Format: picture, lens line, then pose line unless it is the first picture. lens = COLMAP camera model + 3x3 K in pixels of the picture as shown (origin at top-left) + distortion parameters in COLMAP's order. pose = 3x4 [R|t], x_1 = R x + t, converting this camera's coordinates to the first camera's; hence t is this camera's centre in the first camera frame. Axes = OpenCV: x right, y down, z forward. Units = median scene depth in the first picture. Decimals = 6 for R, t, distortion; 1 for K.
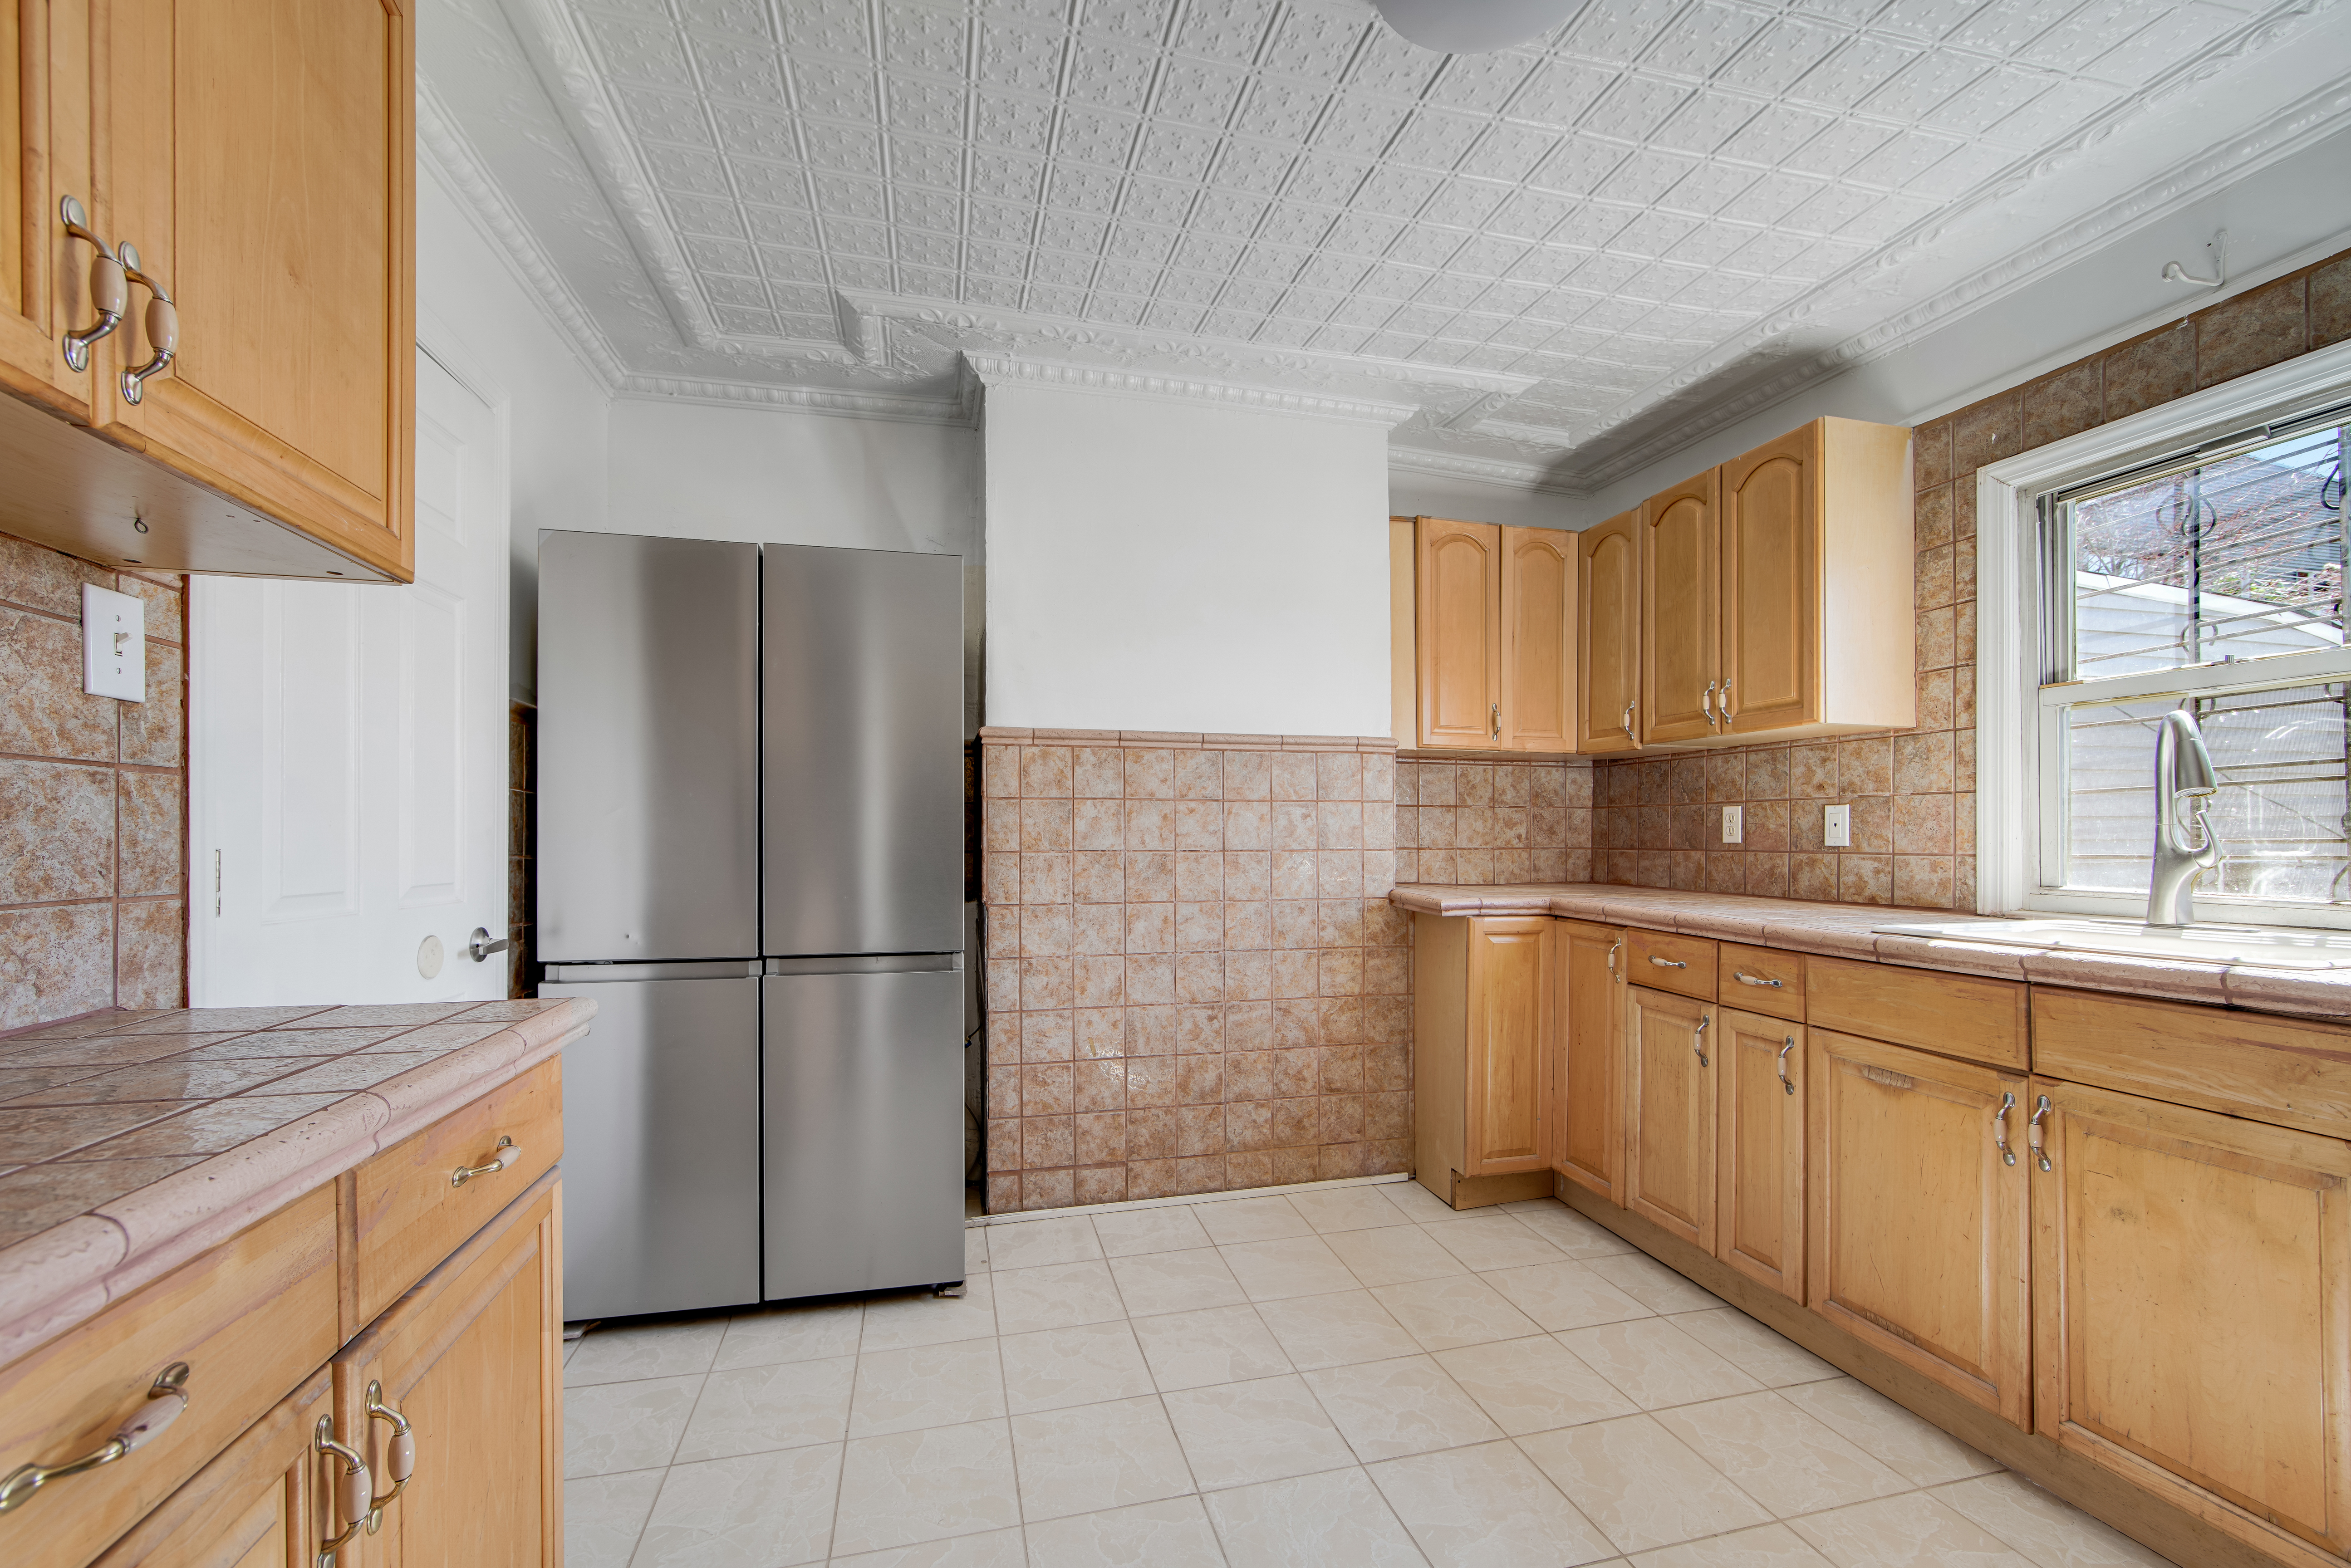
lens RADIAL K [[930.6, 0, 1164.2], [0, 930.6, 830.9], [0, 0, 1]] dist [-0.009677, 0.000999]
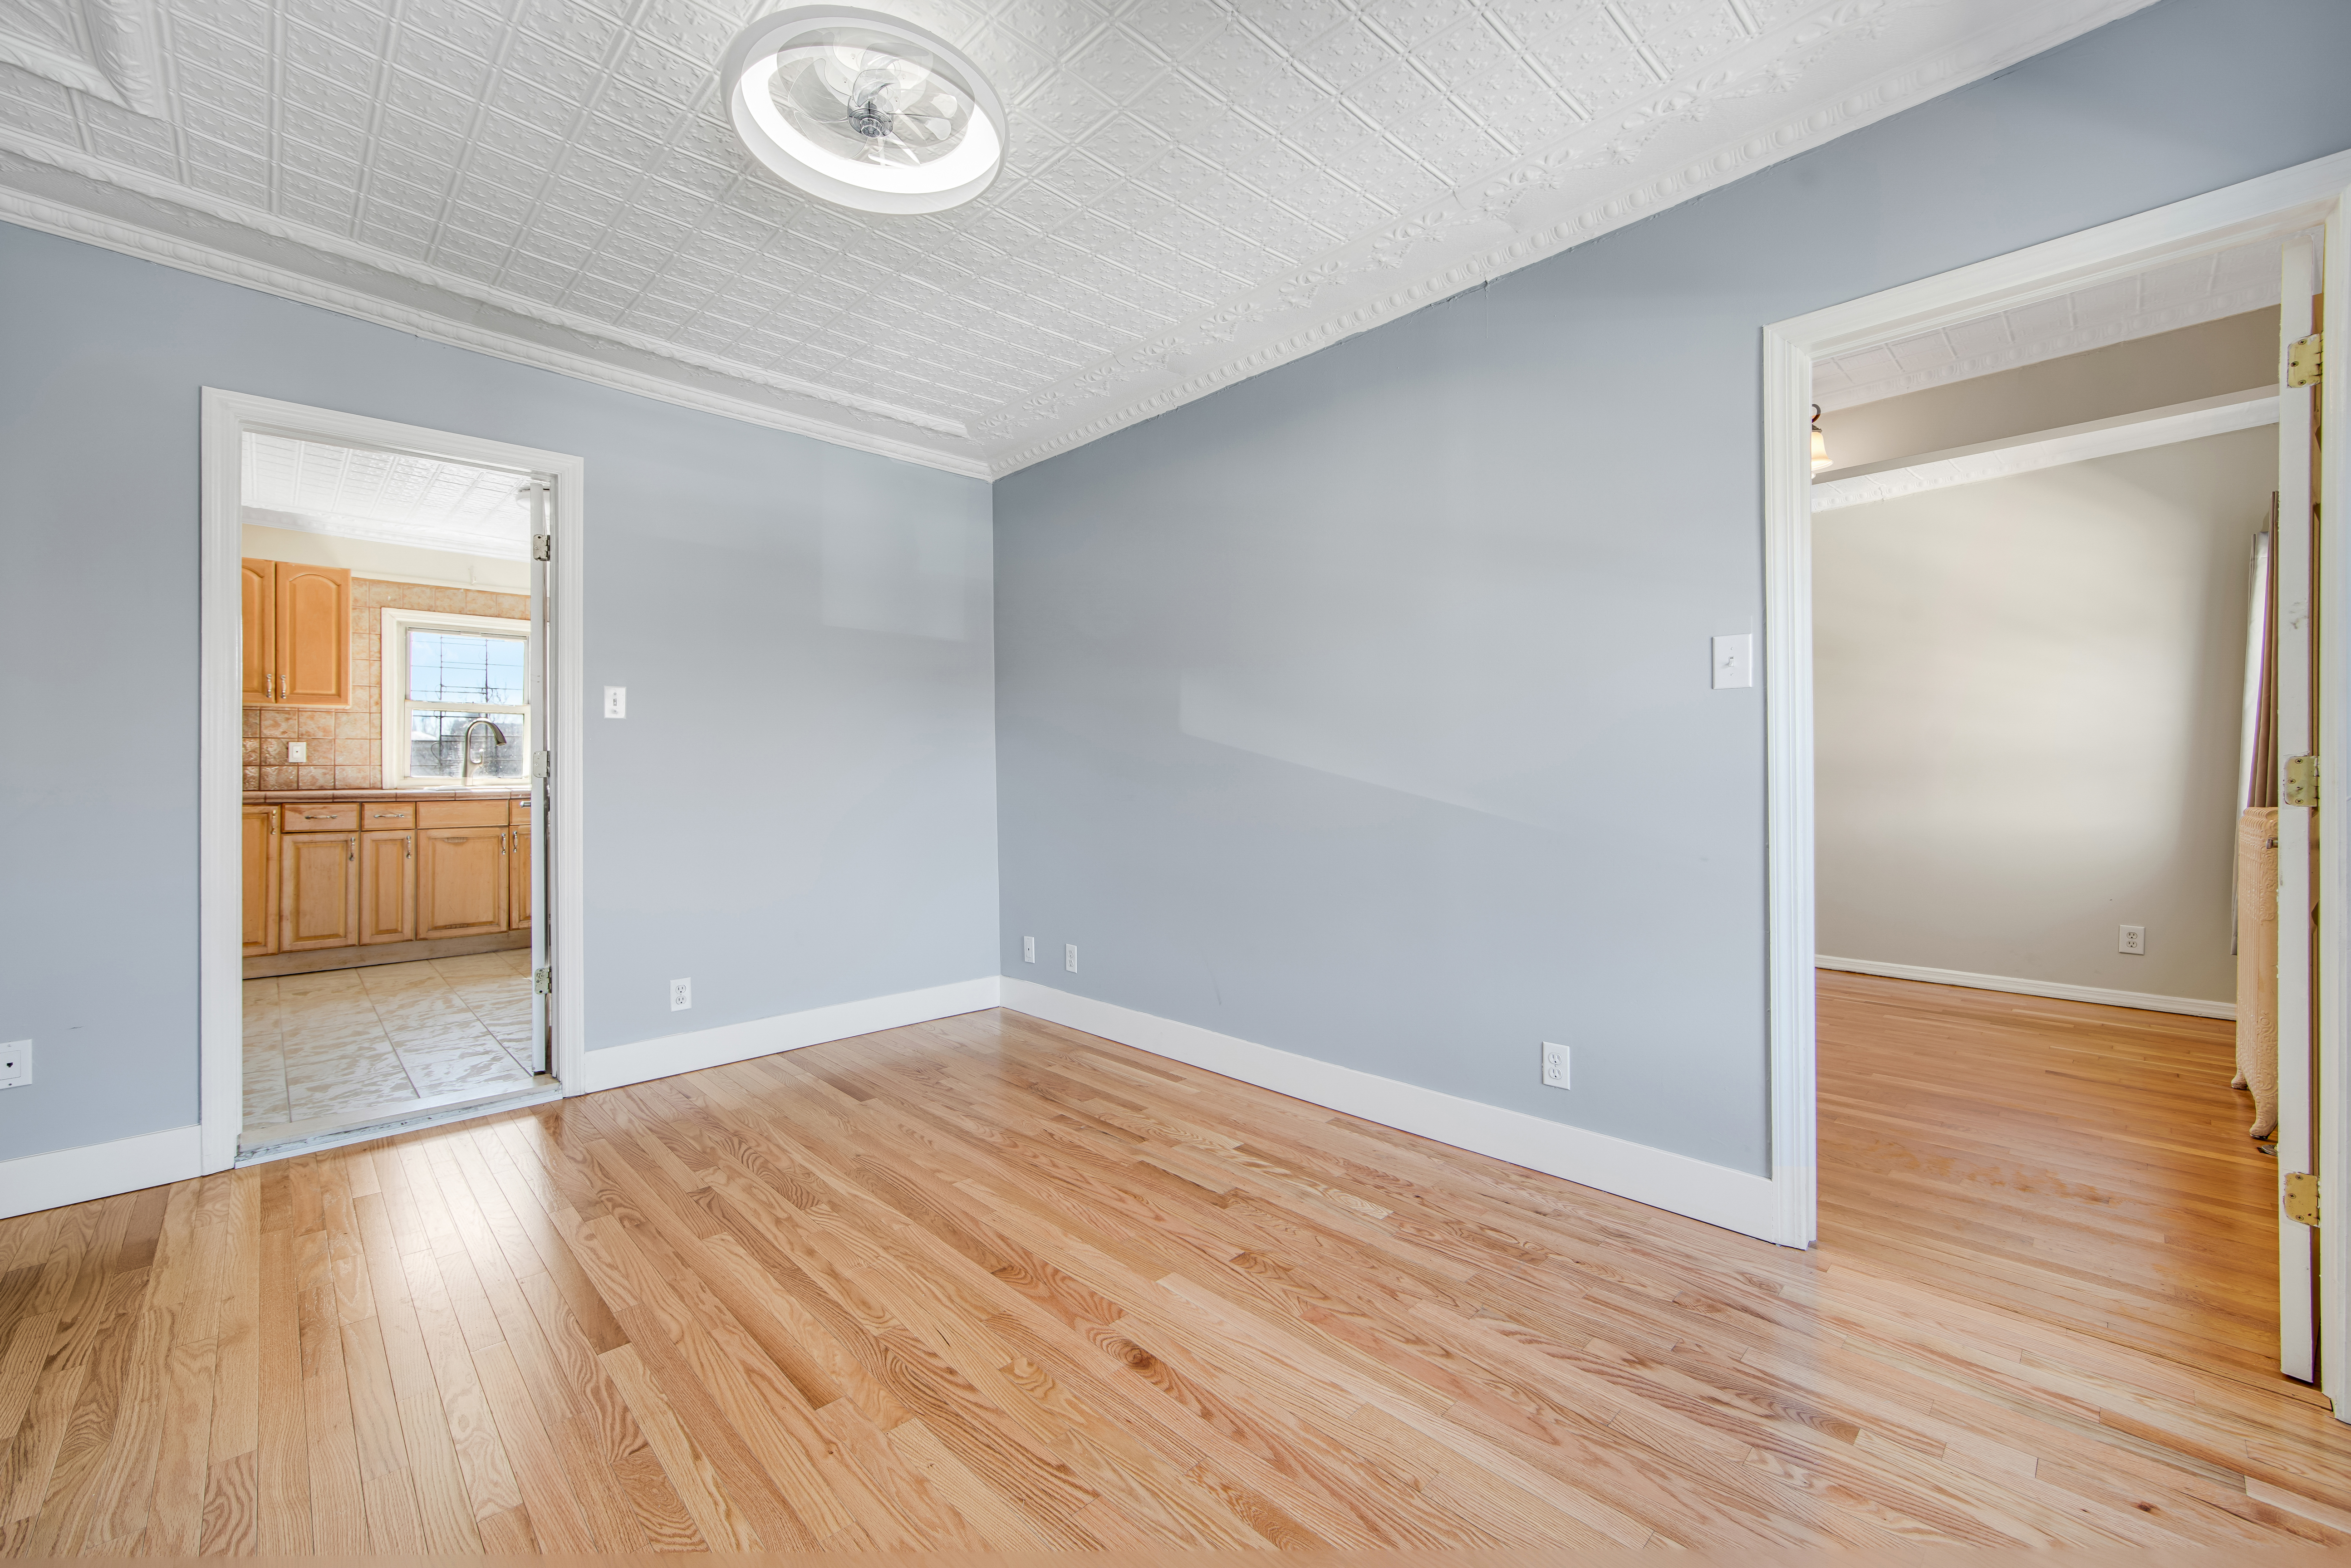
lens RADIAL K [[930.6, 0, 1163.8], [0, 930.6, 750.3], [0, 0, 1]] dist [-0.009677, 0.000999]
pose [[-0.498277, 0.014792, 0.866892, -2.067088], [-0.002505, 0.999826, -0.018500, 0.024769], [-0.867014, -0.011390, -0.498153, 0.385141]]
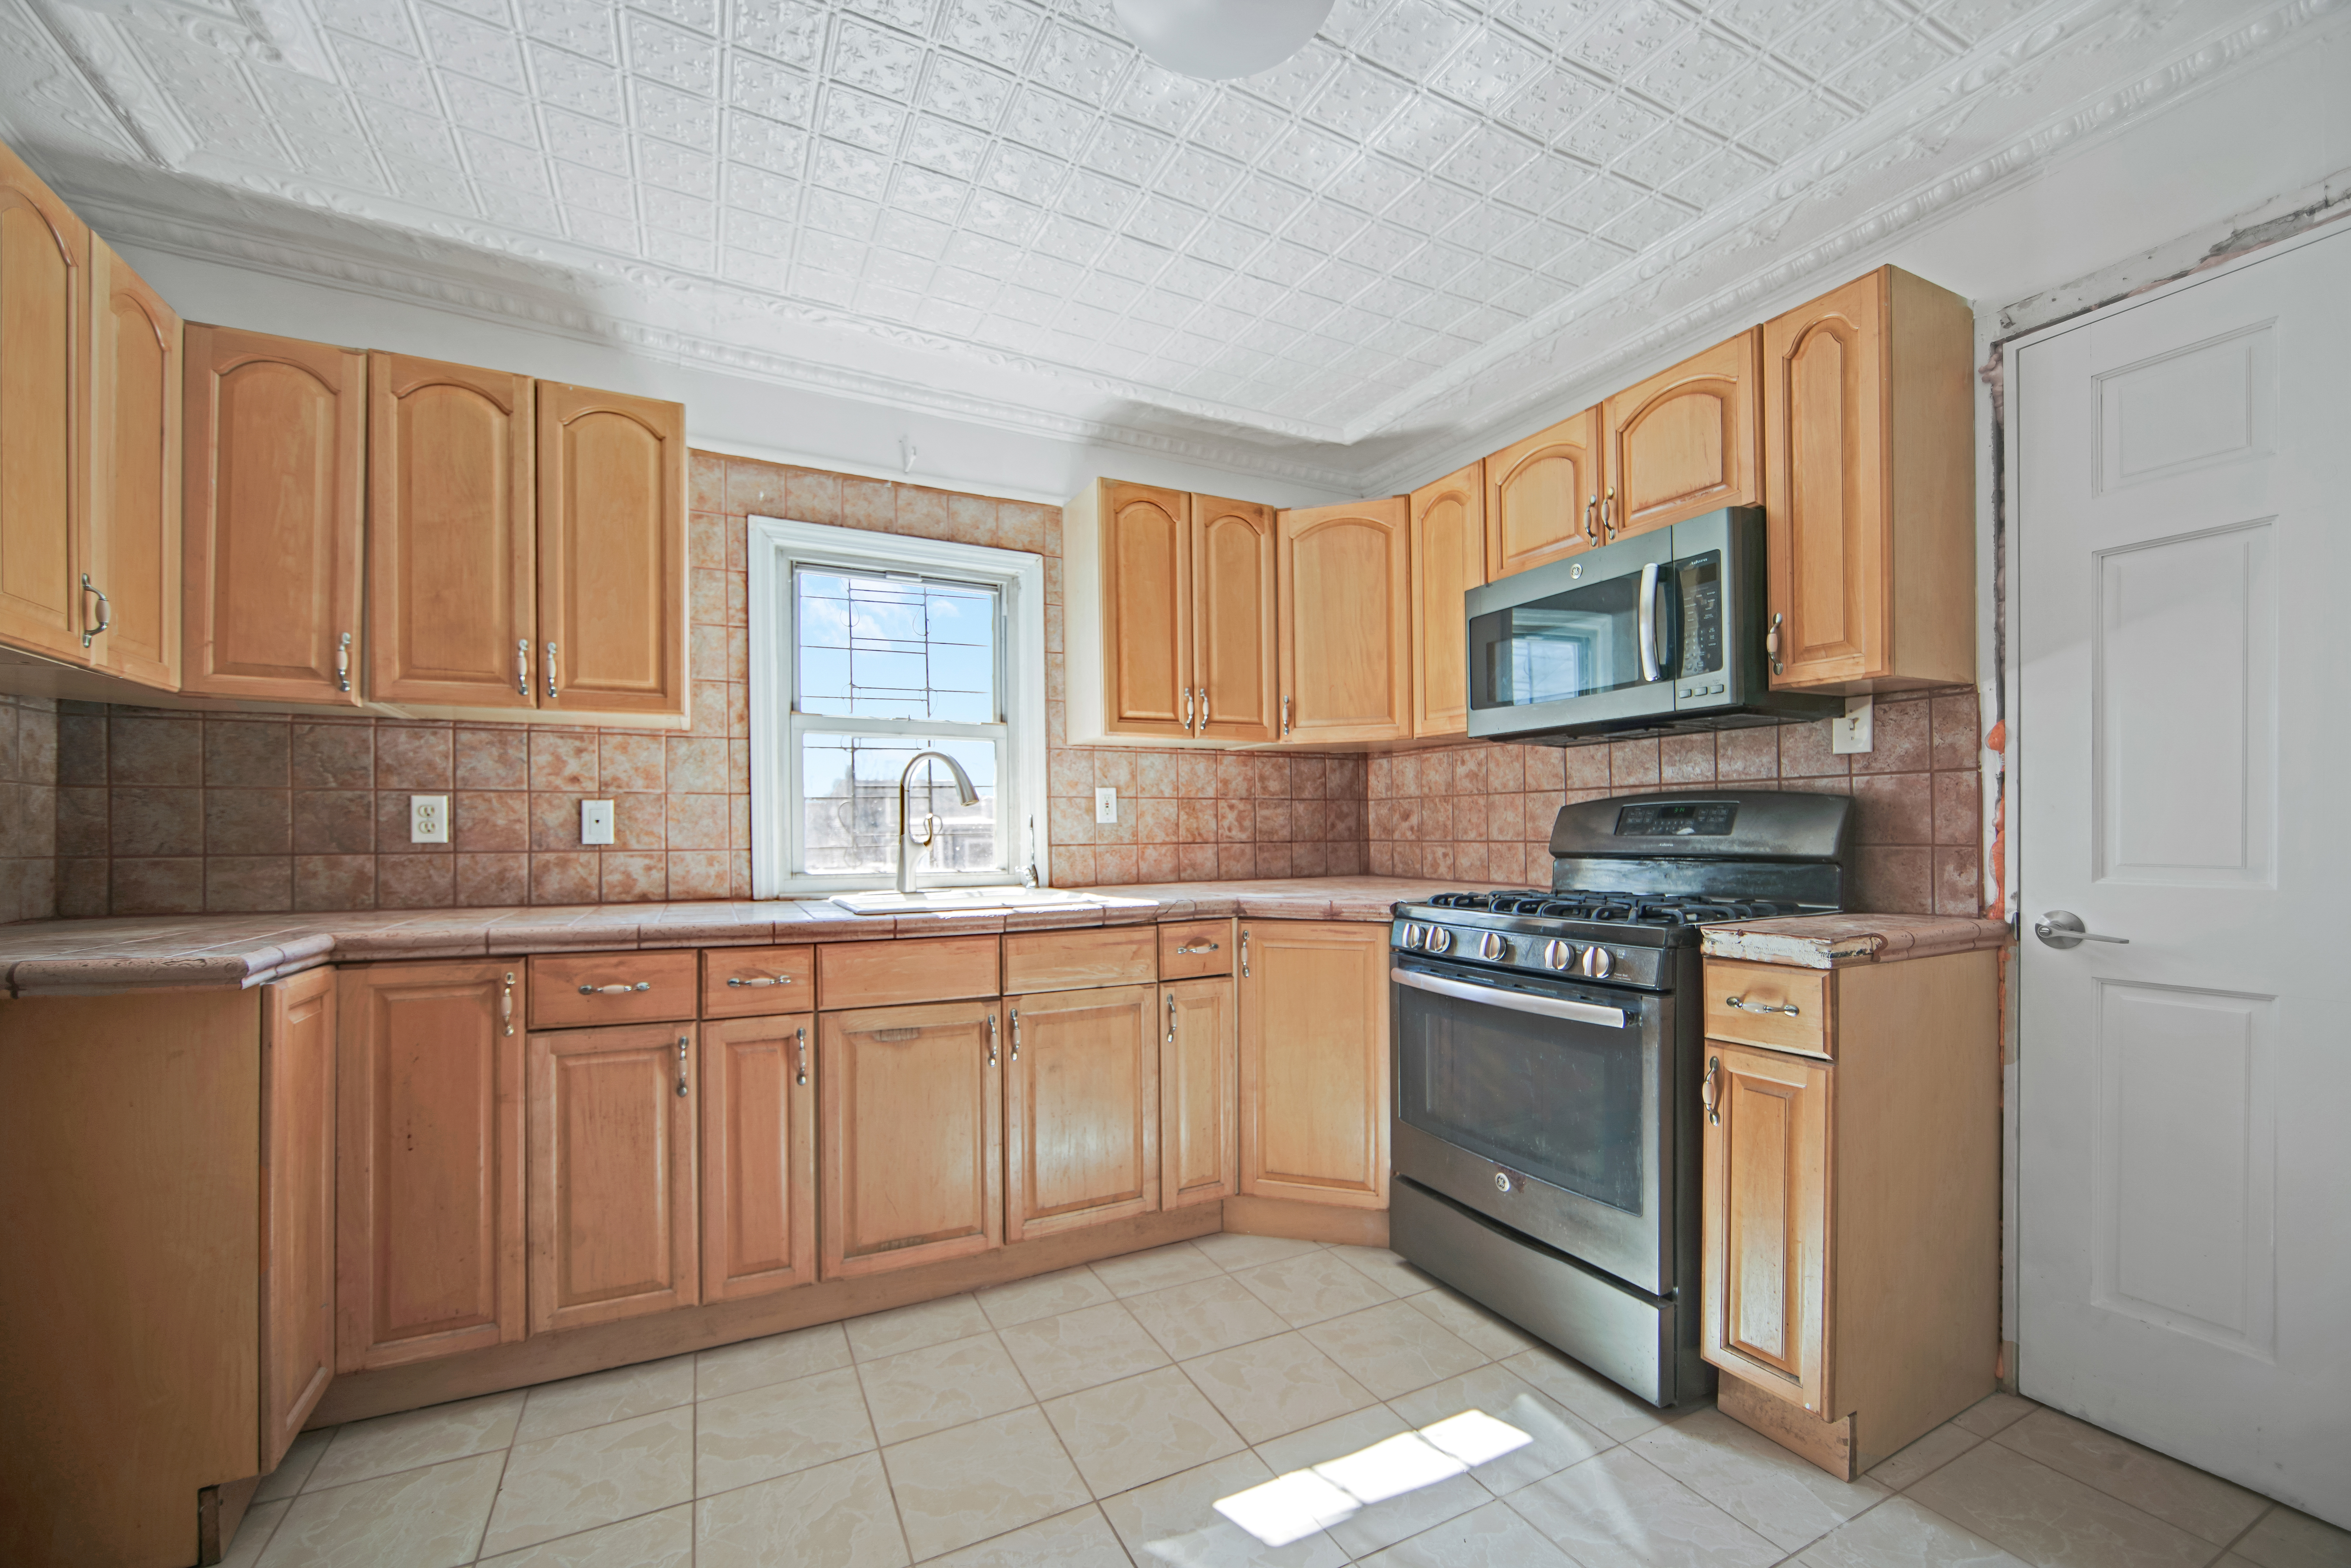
lens RADIAL K [[930.6, 0, 1161.8], [0, 930.6, 829.6], [0, 0, 1]] dist [-0.009677, 0.000999]
pose [[-0.208892, 0.004566, 0.977928, -0.332461], [-0.000396, 0.999989, -0.004754, 0.006648], [-0.977939, -0.001380, -0.208888, 0.671918]]
